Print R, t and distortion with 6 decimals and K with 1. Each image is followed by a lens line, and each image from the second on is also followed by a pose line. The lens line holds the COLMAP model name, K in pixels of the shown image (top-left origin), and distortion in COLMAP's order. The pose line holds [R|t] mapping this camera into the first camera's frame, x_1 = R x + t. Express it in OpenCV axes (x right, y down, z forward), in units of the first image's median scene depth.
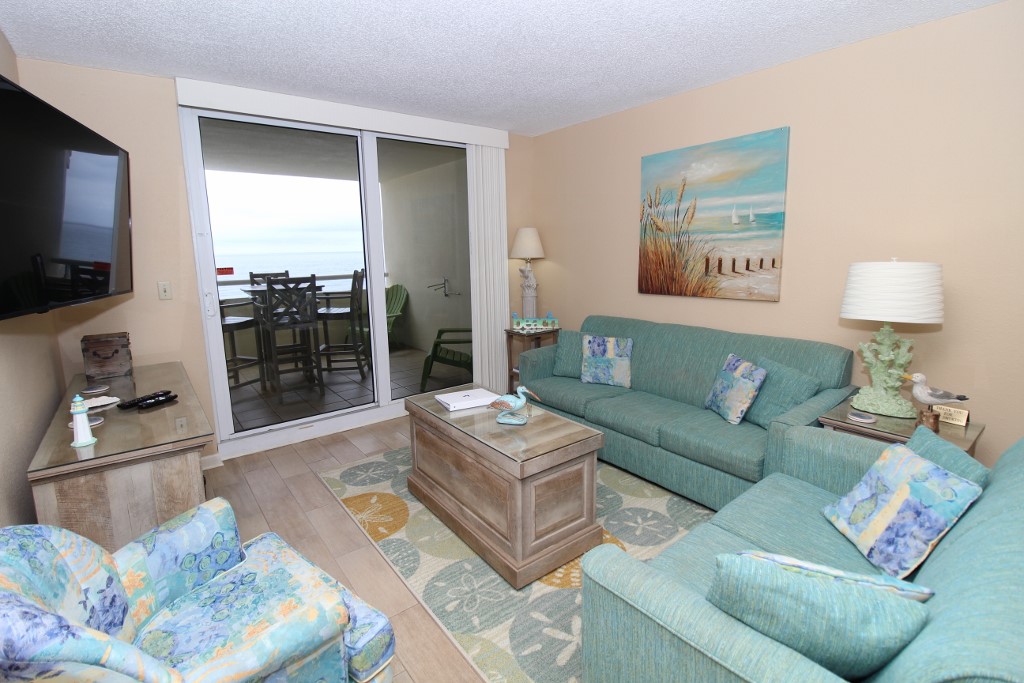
lens RADIAL K [[472.7, 0, 508.0], [0, 472.7, 324.8], [0, 0, 1]] dist [0.000536, -0.013277]
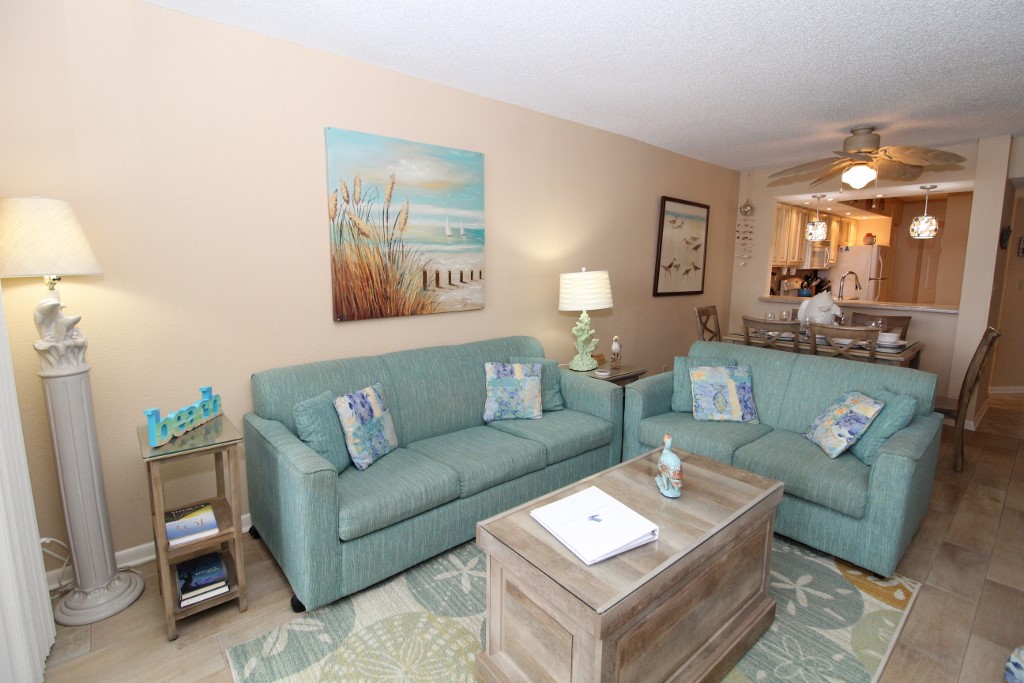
lens RADIAL K [[472.7, 0, 508.0], [0, 472.7, 324.8], [0, 0, 1]] dist [0.000536, -0.013277]
pose [[-0.039482, -0.114812, 0.992602, -0.498883], [0.152462, 0.981053, 0.119540, -0.125197], [-0.987520, 0.156054, -0.021230, 0.887095]]
